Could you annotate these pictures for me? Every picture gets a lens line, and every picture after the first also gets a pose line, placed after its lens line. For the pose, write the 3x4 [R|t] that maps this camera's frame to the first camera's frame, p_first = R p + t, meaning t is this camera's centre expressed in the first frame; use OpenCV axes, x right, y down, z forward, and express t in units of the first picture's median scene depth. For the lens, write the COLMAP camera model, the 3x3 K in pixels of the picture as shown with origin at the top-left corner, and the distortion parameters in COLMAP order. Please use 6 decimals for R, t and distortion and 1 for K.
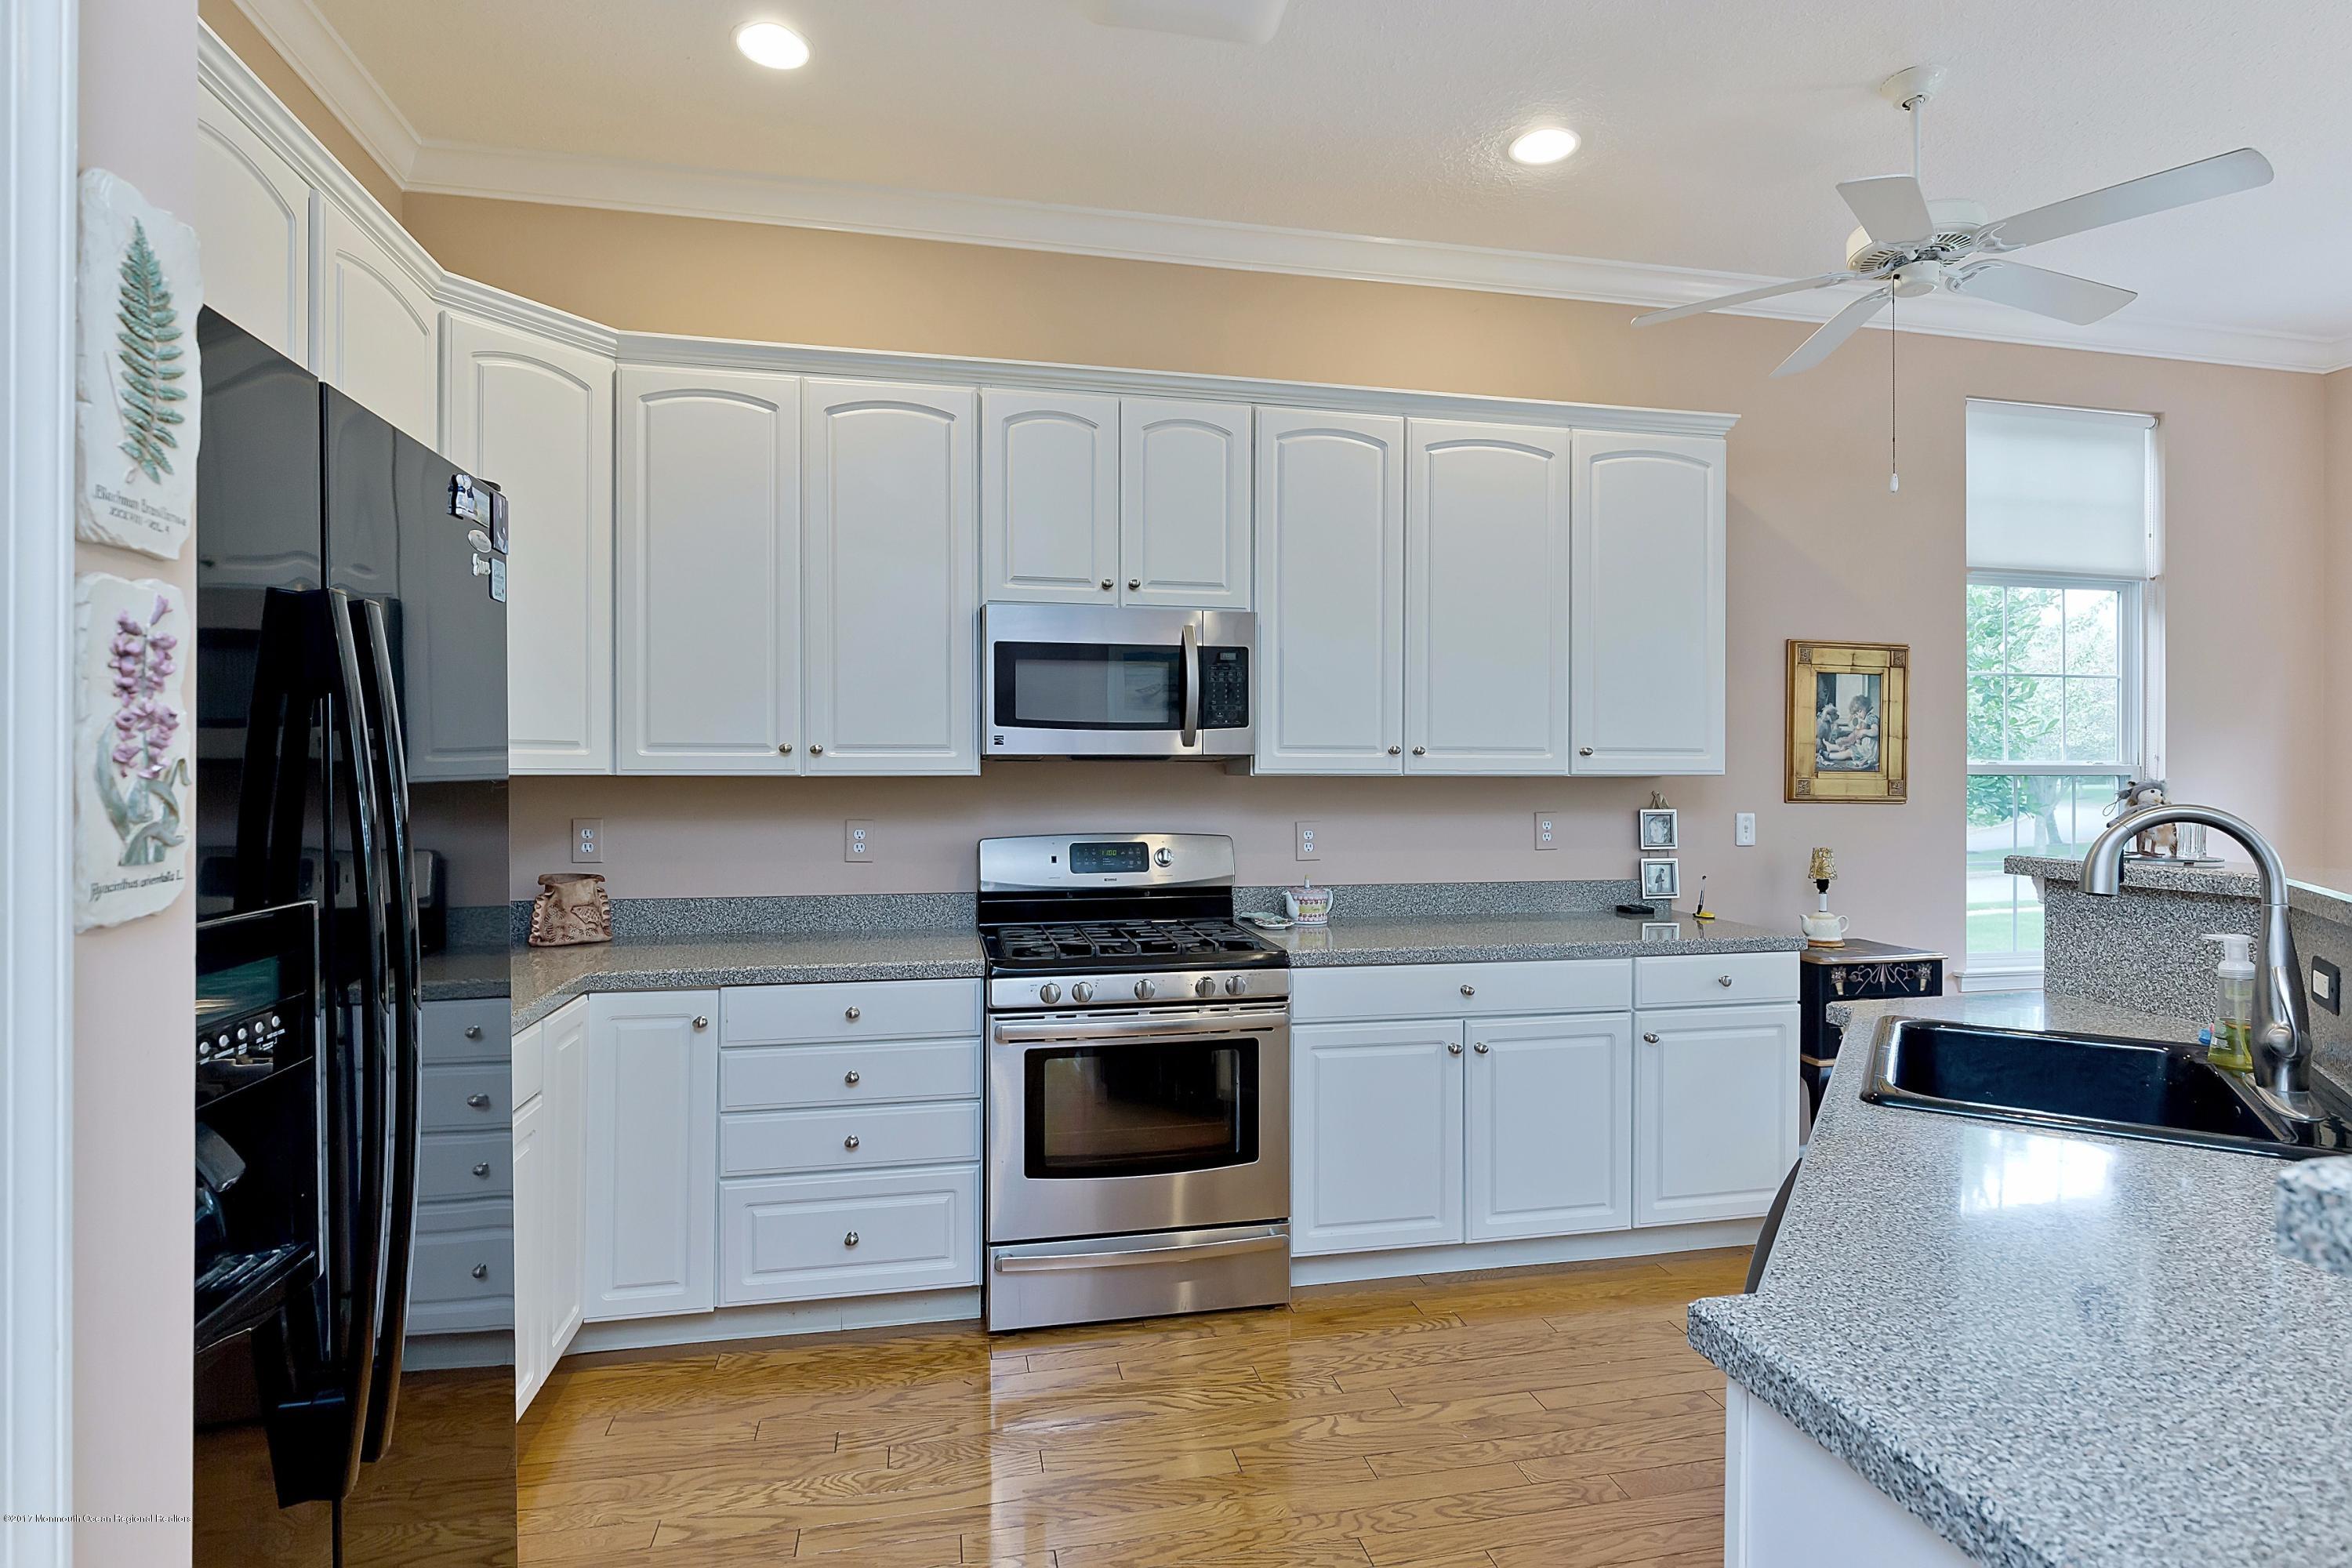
lens RADIAL K [[1141.7, 0, 1174.3], [0, 1141.7, 782.5], [0, 0, 1]] dist [-0.008319, -0.000433]
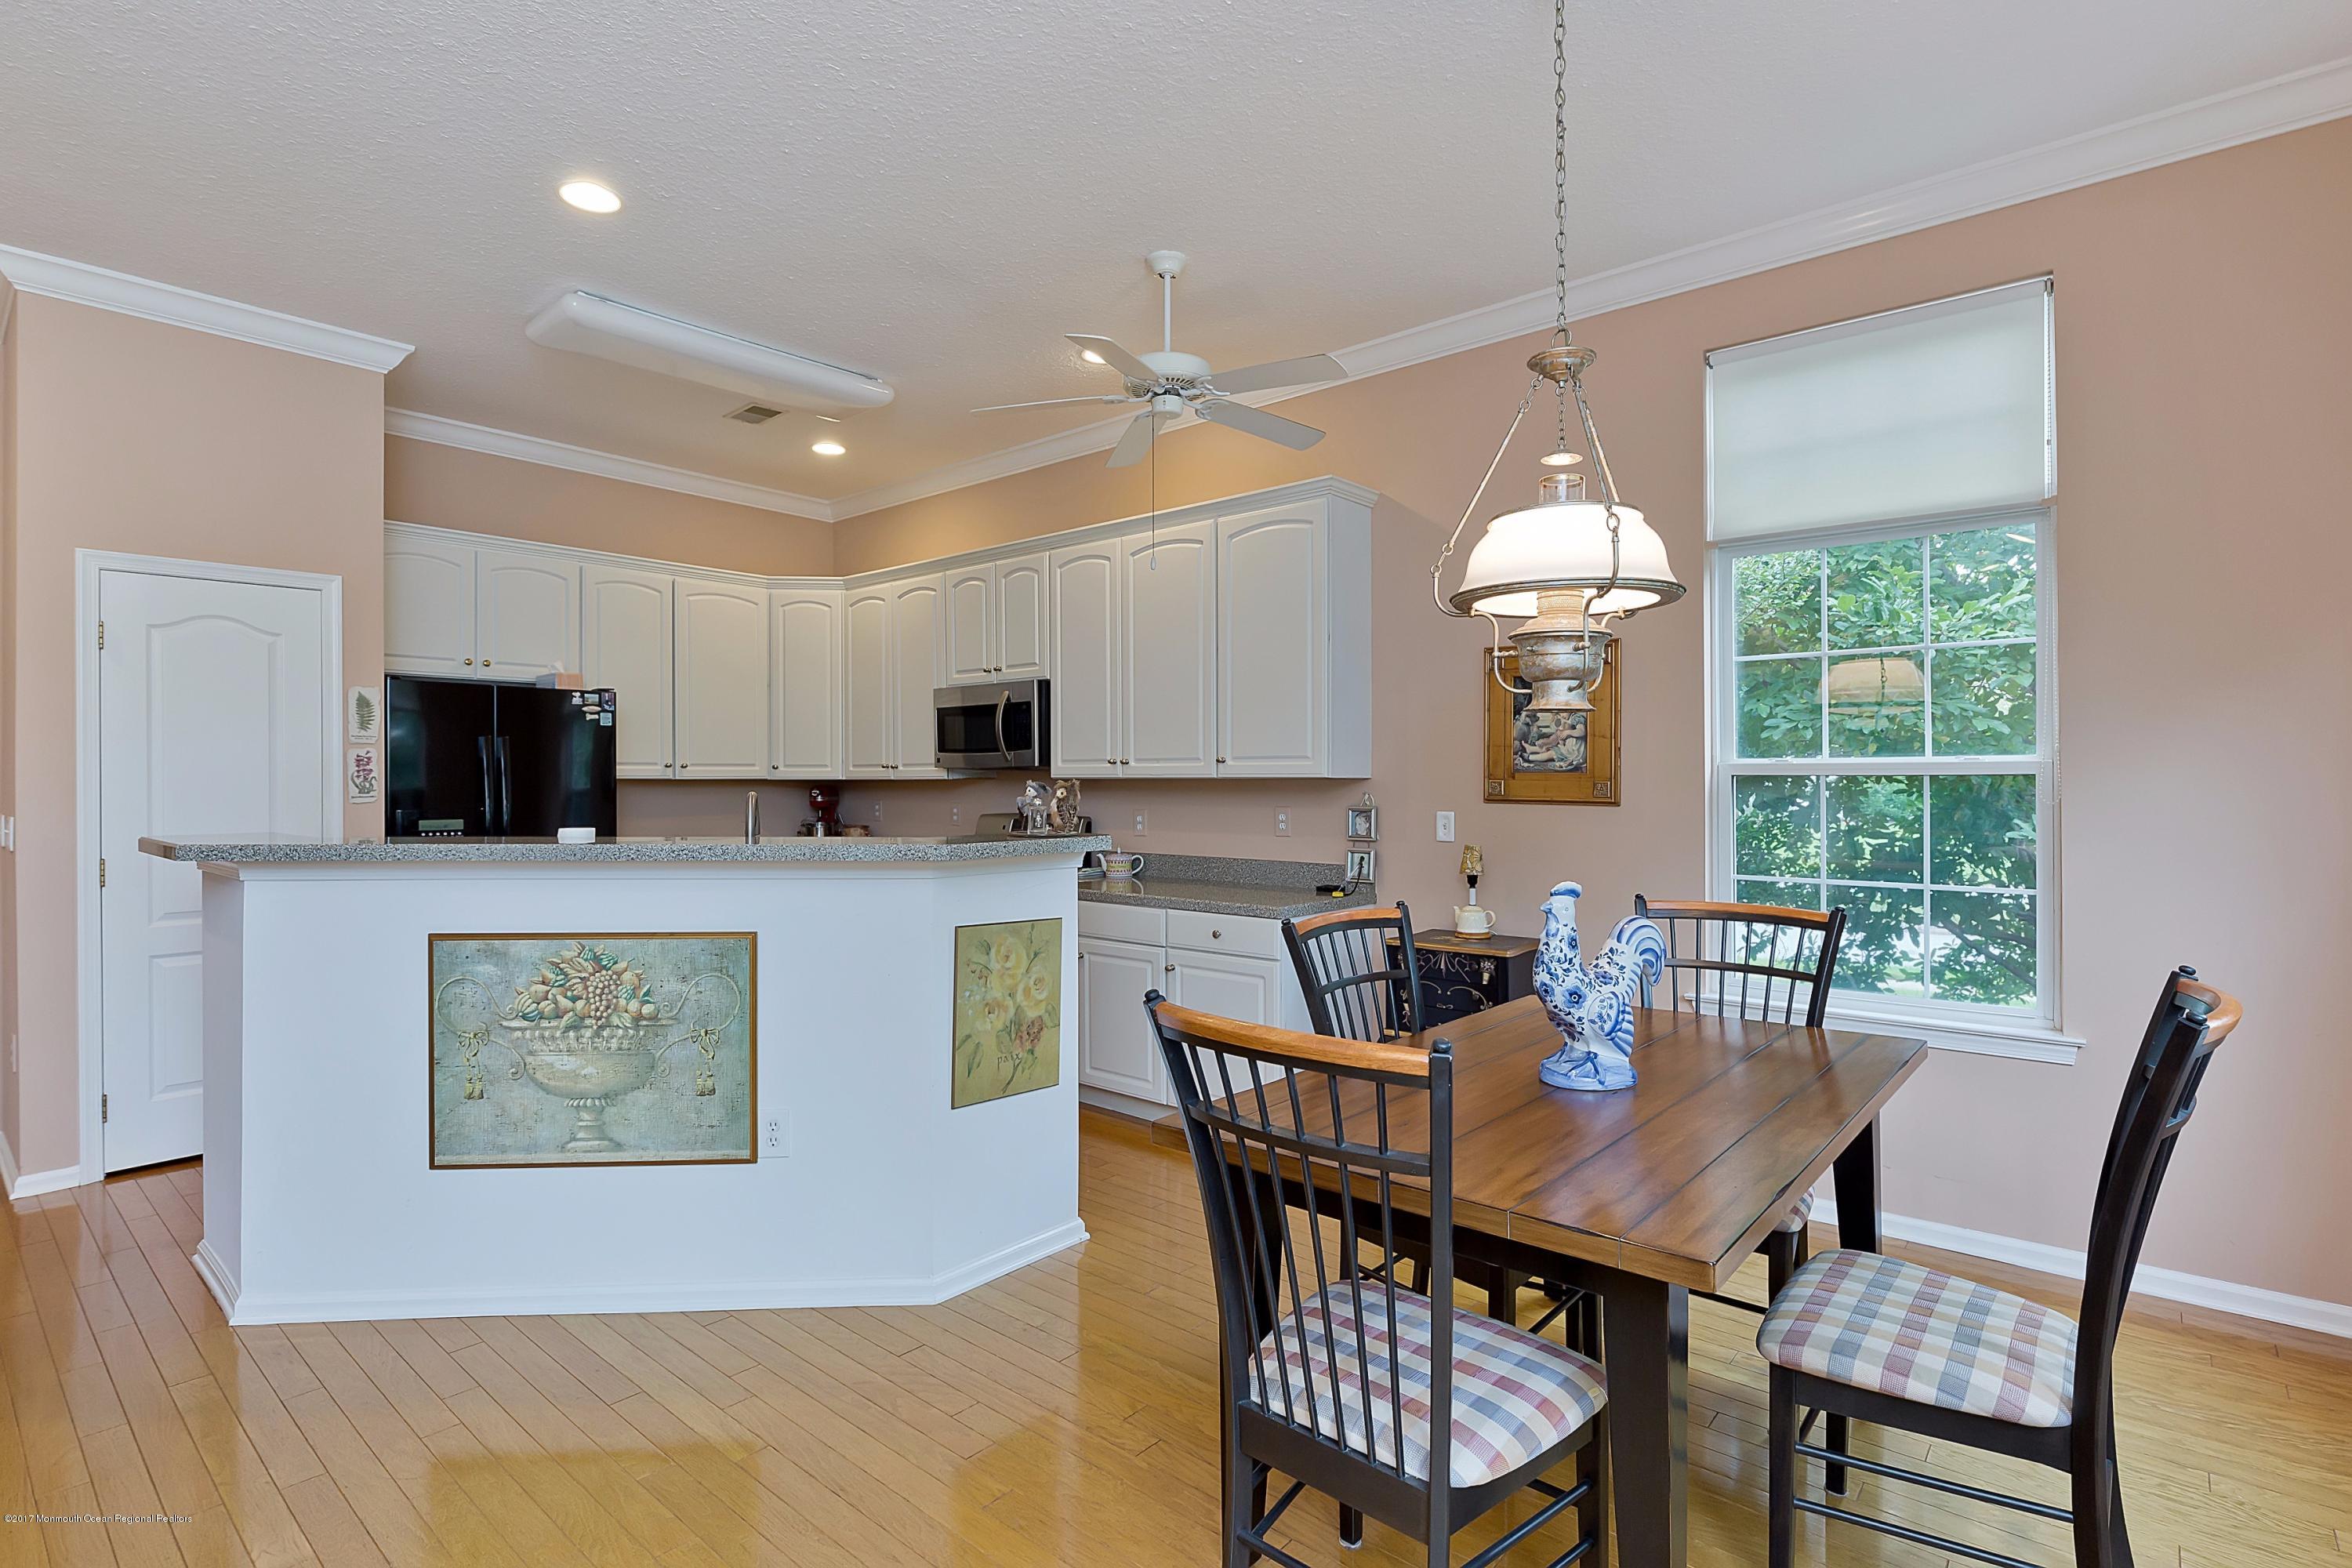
lens RADIAL K [[1141.7, 0, 1168.9], [0, 1141.7, 782.4], [0, 0, 1]] dist [-0.008319, -0.000433]
pose [[0.608935, 0.000497, -0.793220, 1.325436], [-0.002470, 0.999996, -0.001270, 0.001148], [0.793216, 0.002732, 0.608934, 0.139572]]
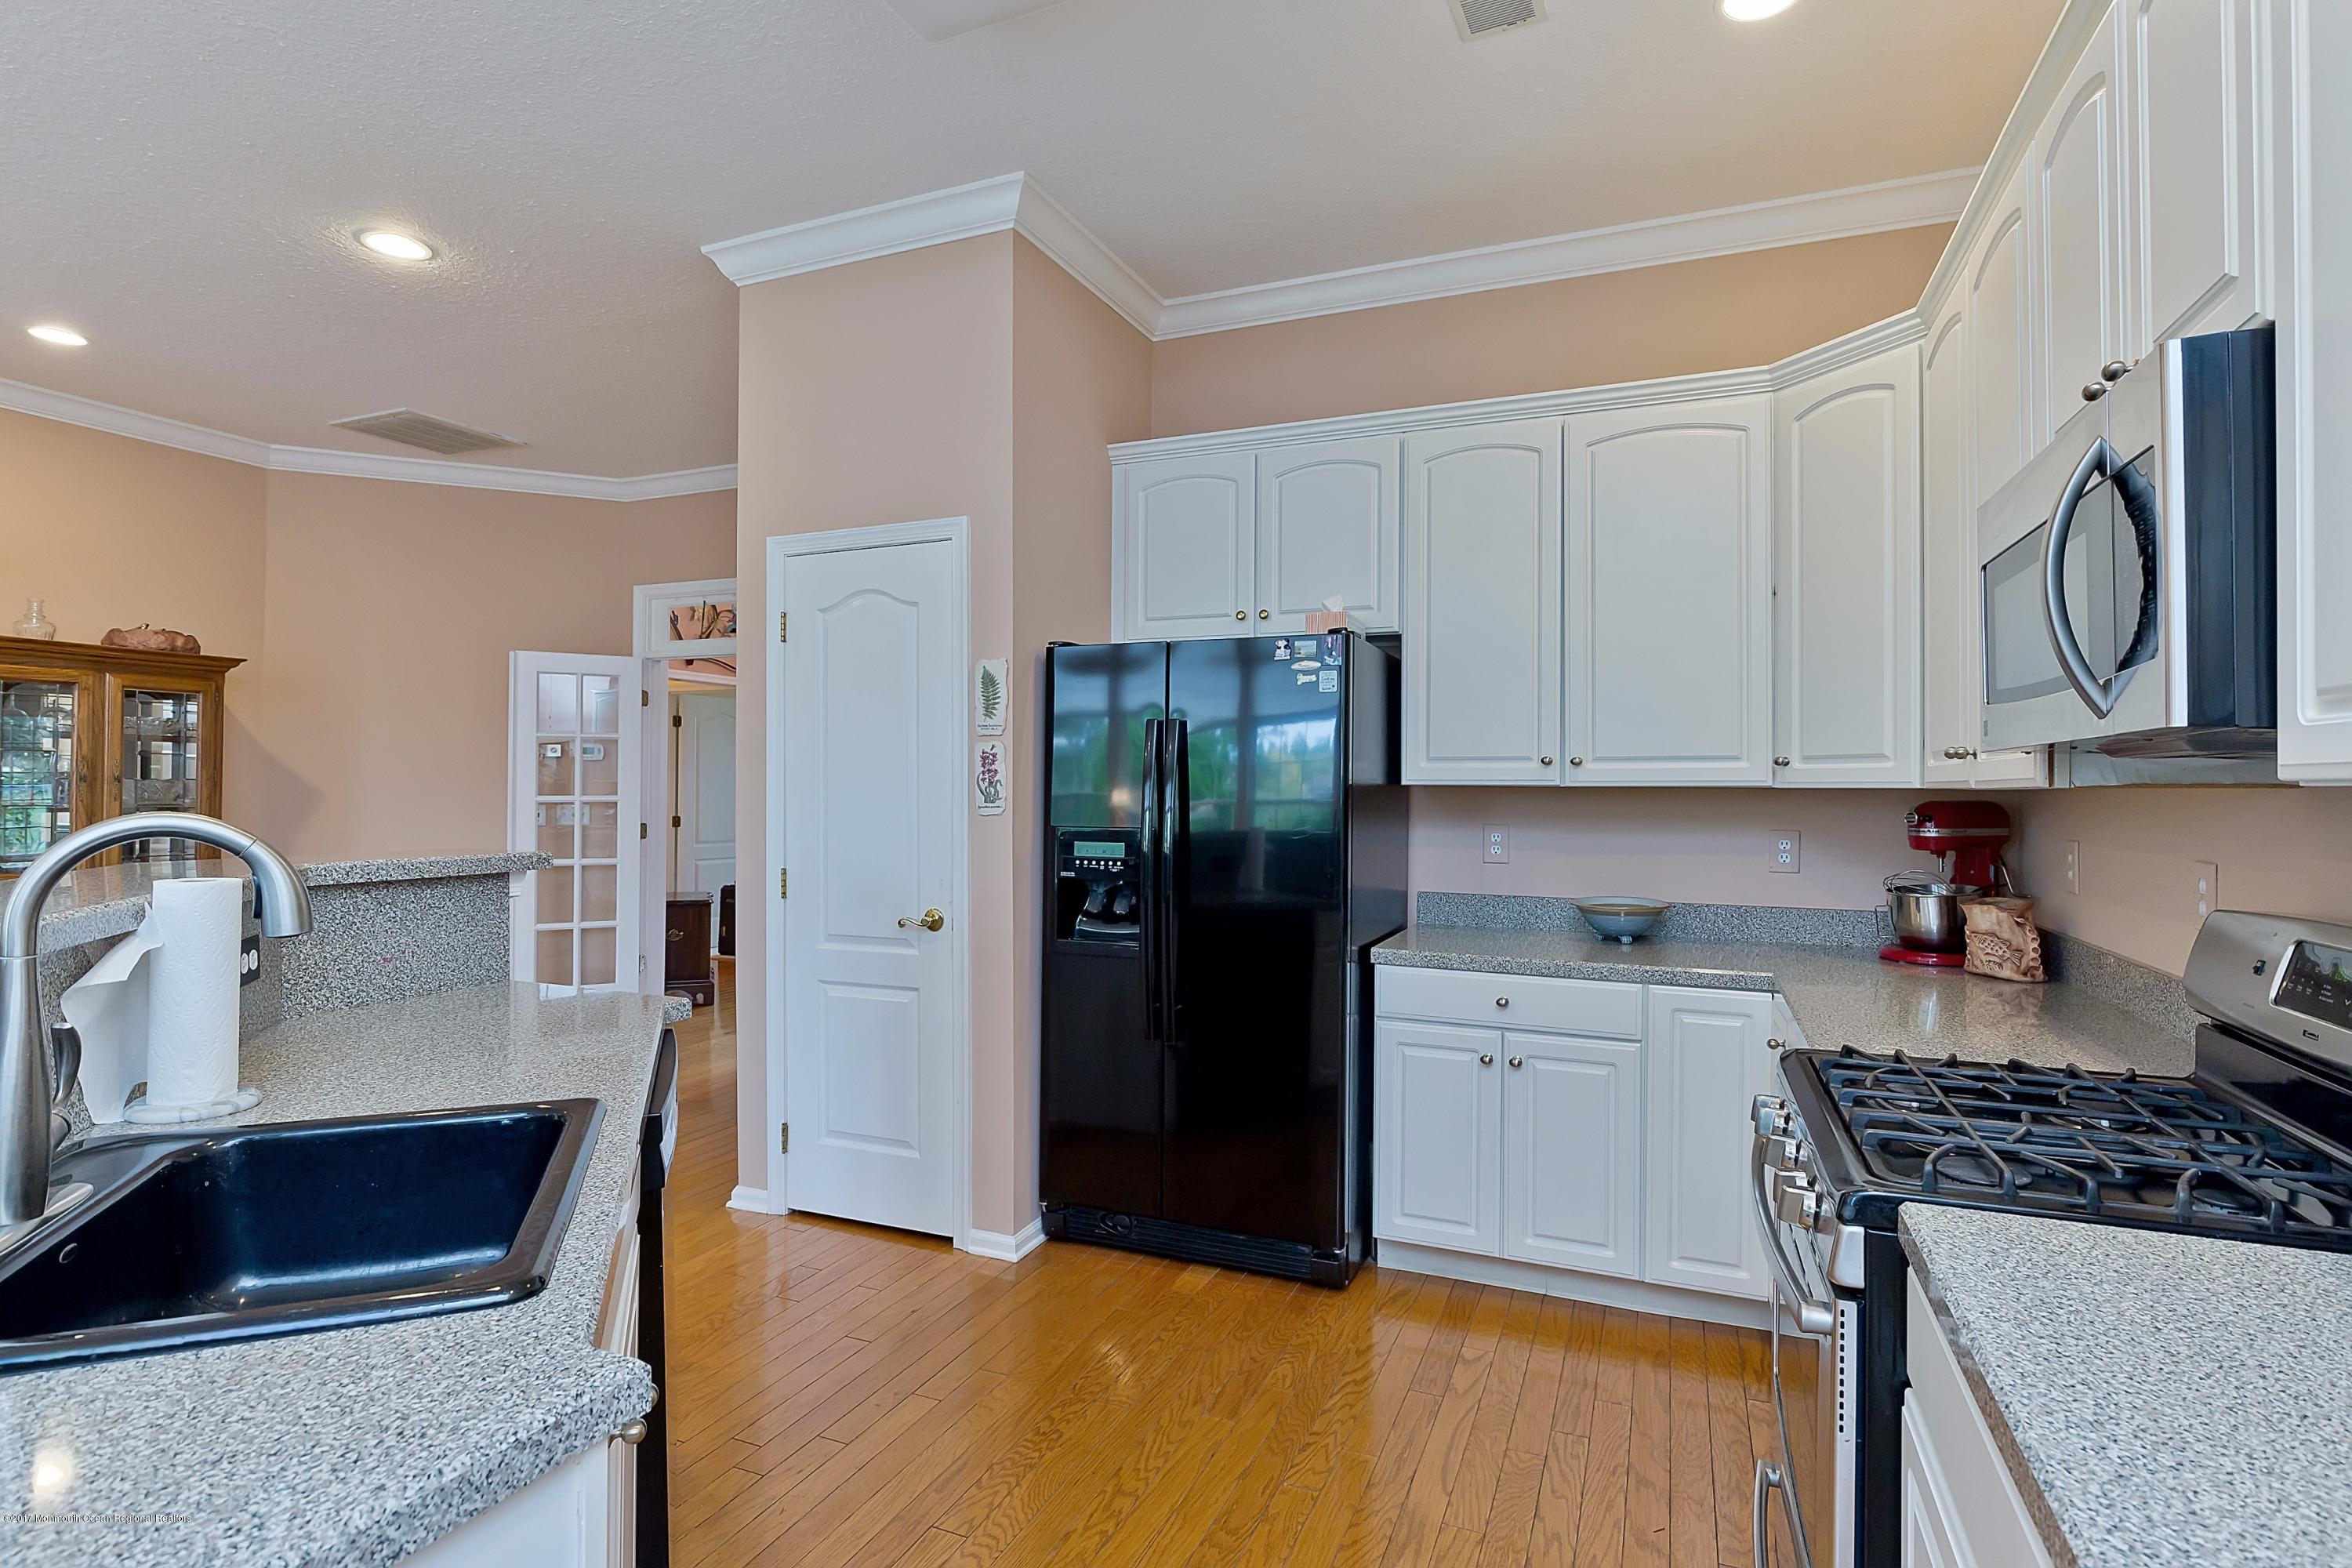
lens RADIAL K [[1141.7, 0, 1221.3], [0, 1141.7, 780.6], [0, 0, 1]] dist [-0.008319, -0.000433]
pose [[-0.565793, -0.009839, -0.824489, 0.468717], [-0.011090, 0.999929, -0.004322, -0.001894], [0.824473, 0.006698, -0.565862, 0.870089]]
